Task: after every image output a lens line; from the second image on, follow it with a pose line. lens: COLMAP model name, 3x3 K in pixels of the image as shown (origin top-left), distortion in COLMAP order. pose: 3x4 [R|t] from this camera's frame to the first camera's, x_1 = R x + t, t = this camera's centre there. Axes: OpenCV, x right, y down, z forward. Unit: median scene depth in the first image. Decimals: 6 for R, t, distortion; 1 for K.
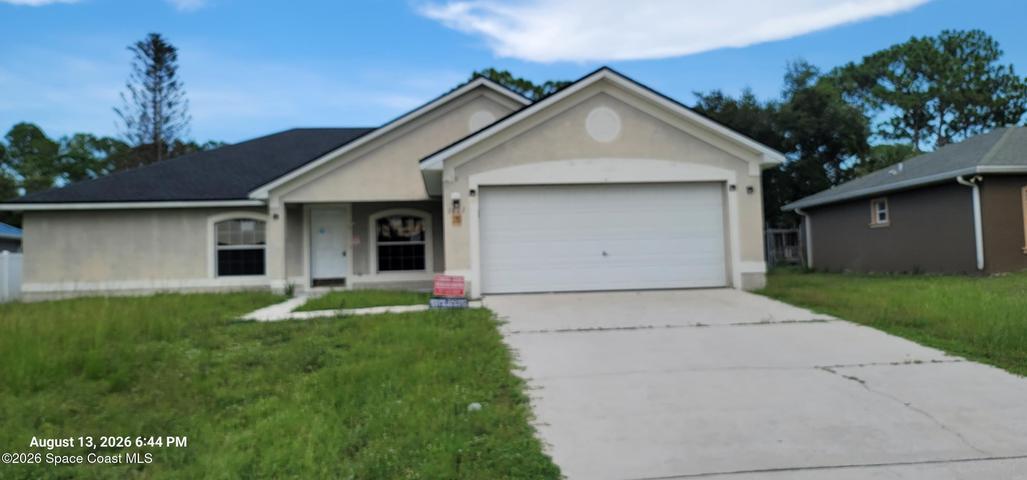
lens RADIAL K [[776.8, 0, 512.1], [0, 776.8, 220.1], [0, 0, 1]] dist [0.029852, -0.003896]
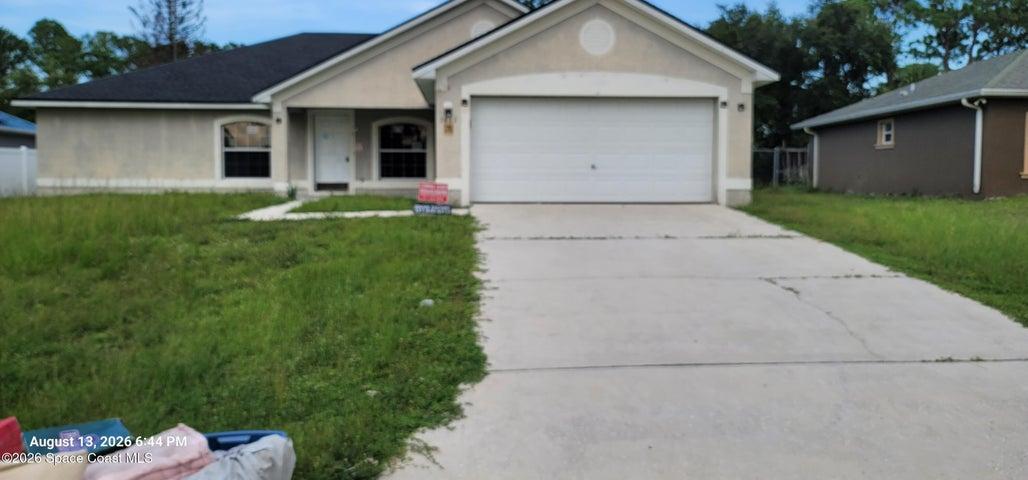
lens RADIAL K [[778.6, 0, 514.4], [0, 778.6, 214.9], [0, 0, 1]] dist [0.030893, -0.005583]
pose [[0.999161, 0.031465, -0.026218, 0.033776], [-0.028503, 0.993899, 0.106548, 0.000276], [0.029411, -0.105711, 0.993962, -0.019282]]
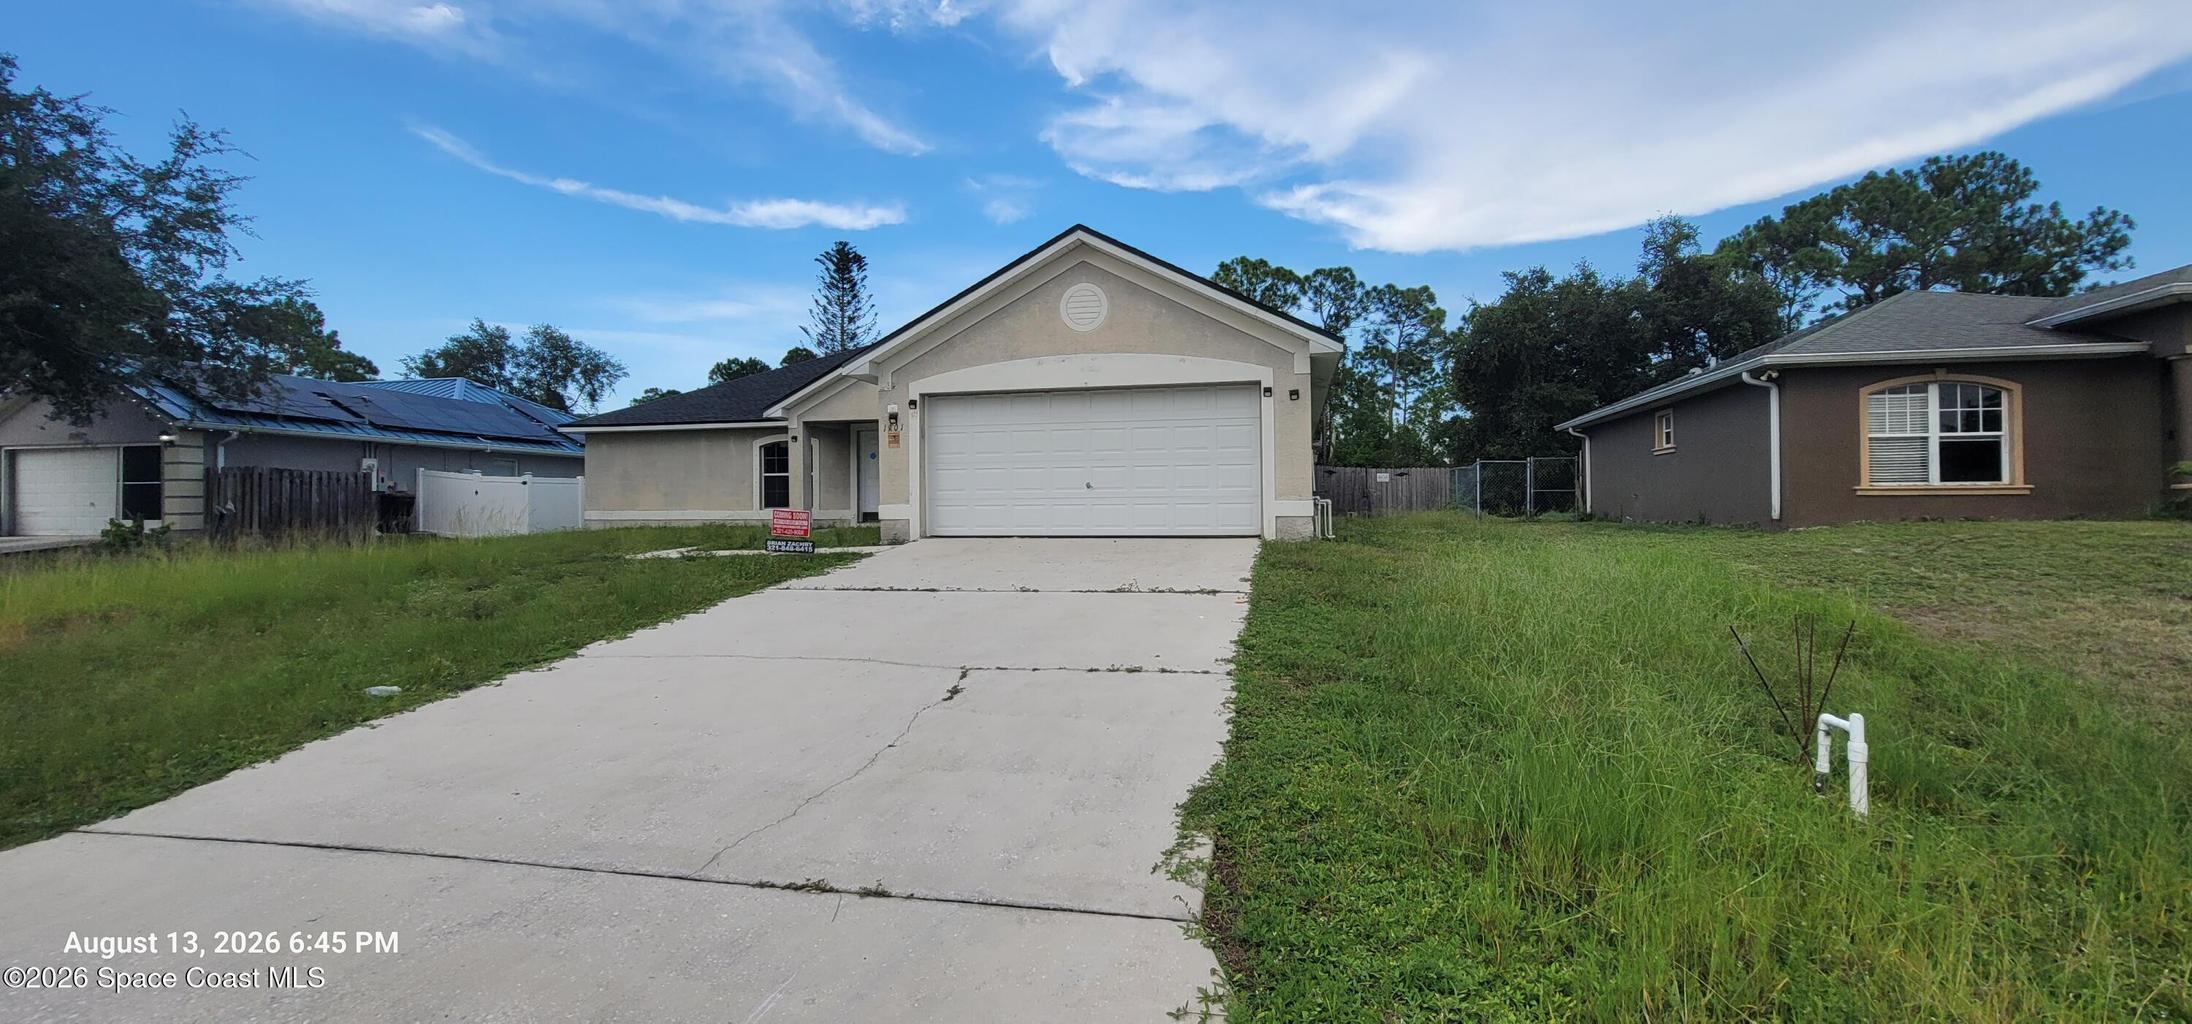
lens RADIAL K [[899.2, 0, 1091.6], [0, 899.2, 499.3], [0, 0, 1]] dist [-0.000256, 0.000853]
pose [[0.954693, 0.017114, -0.297098, 0.284780], [-0.000569, 0.998448, 0.055687, 0.006695], [0.297590, -0.052995, 0.953222, 0.147775]]
